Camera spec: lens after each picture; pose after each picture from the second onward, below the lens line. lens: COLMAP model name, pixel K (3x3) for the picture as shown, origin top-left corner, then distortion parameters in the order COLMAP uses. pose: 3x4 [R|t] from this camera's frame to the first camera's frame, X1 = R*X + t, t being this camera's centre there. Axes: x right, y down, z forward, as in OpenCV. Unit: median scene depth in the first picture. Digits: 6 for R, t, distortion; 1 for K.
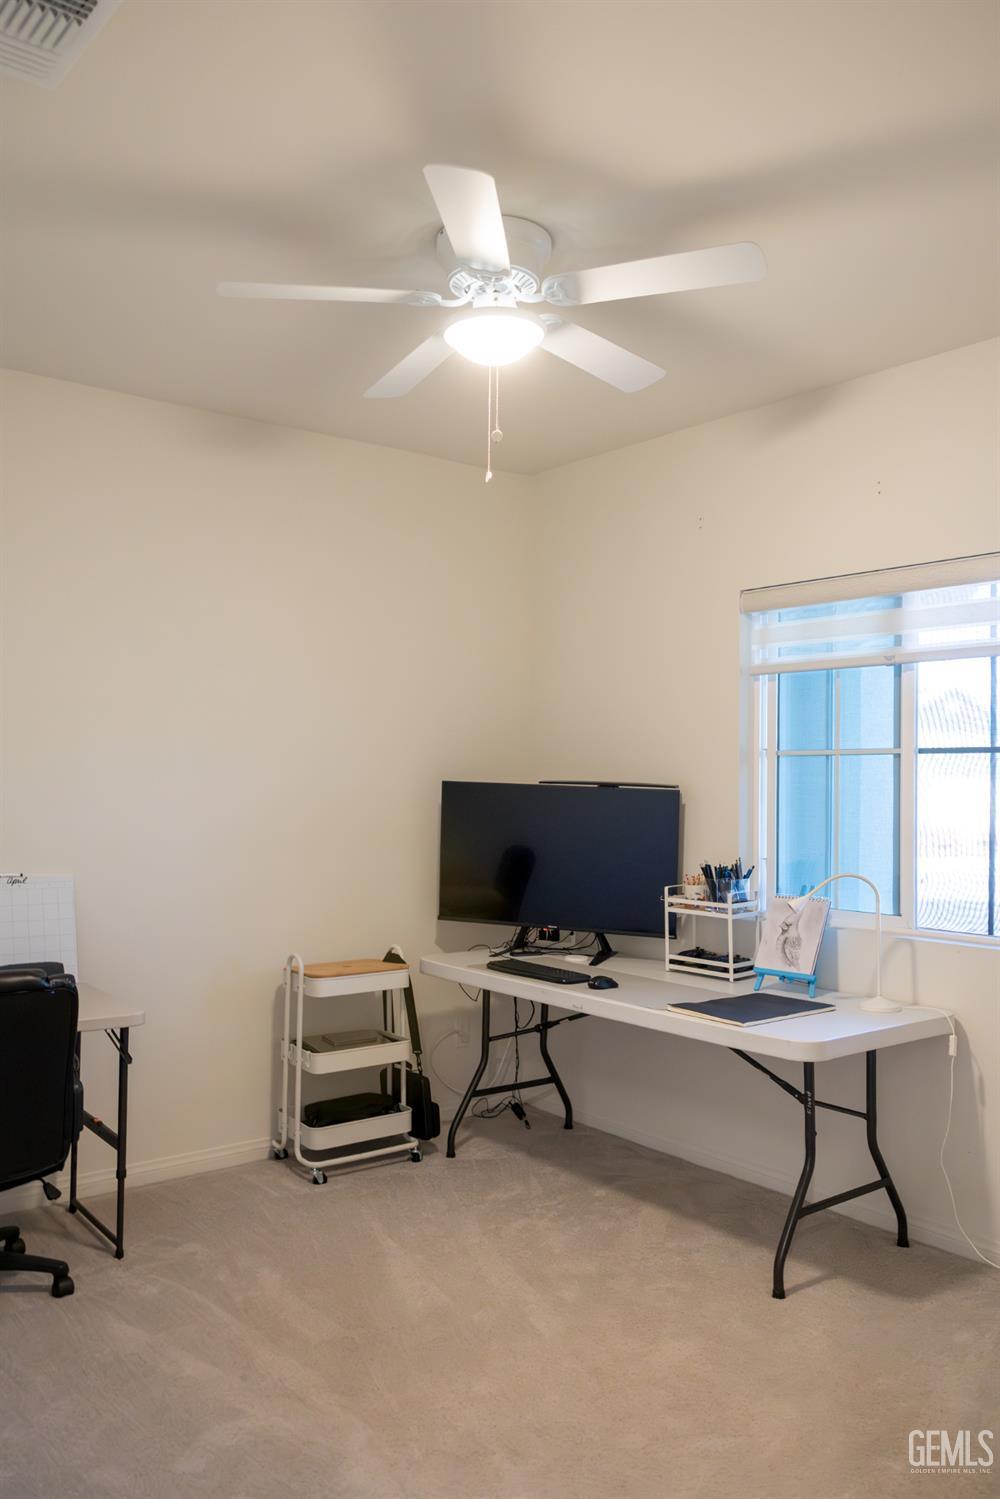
lens RADIAL K [[1172.7, 0, 500.0], [0, 1172.7, 749.5], [0, 0, 1]] dist [0.007519, 0.001486]
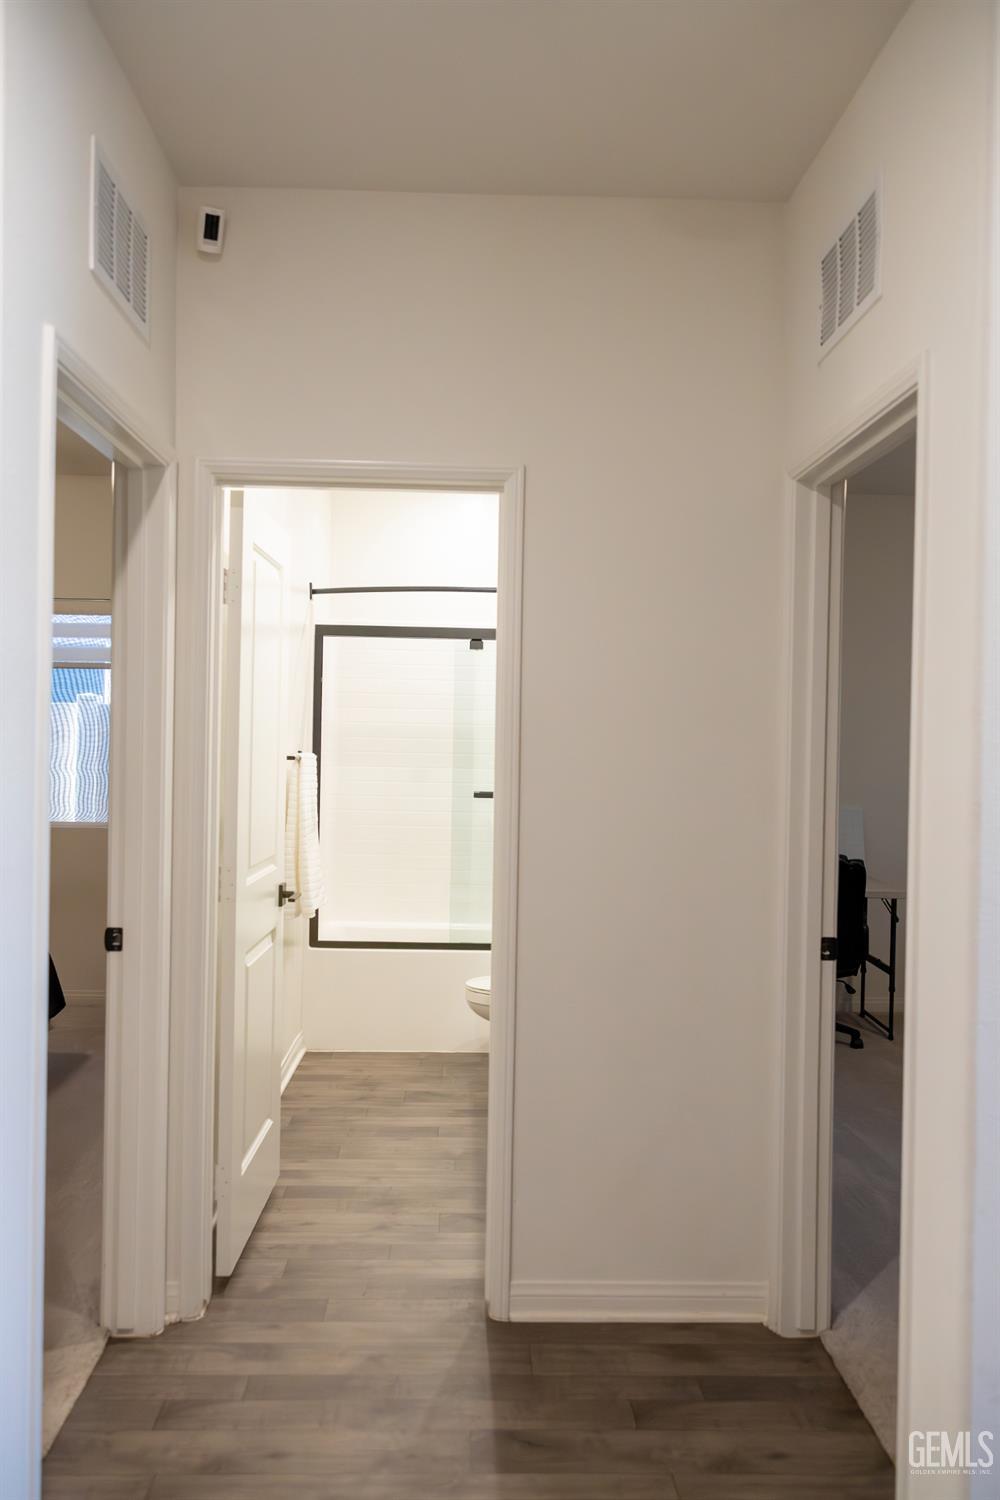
lens RADIAL K [[1173.4, 0, 500.0], [0, 1173.4, 750.0], [0, 0, 1]] dist [0.007519, 0.001486]
pose [[0.802648, 0.010973, -0.596353, 0.200310], [0.003789, 0.999717, 0.023495, -0.004658], [0.596442, -0.021118, 0.802379, -0.596822]]
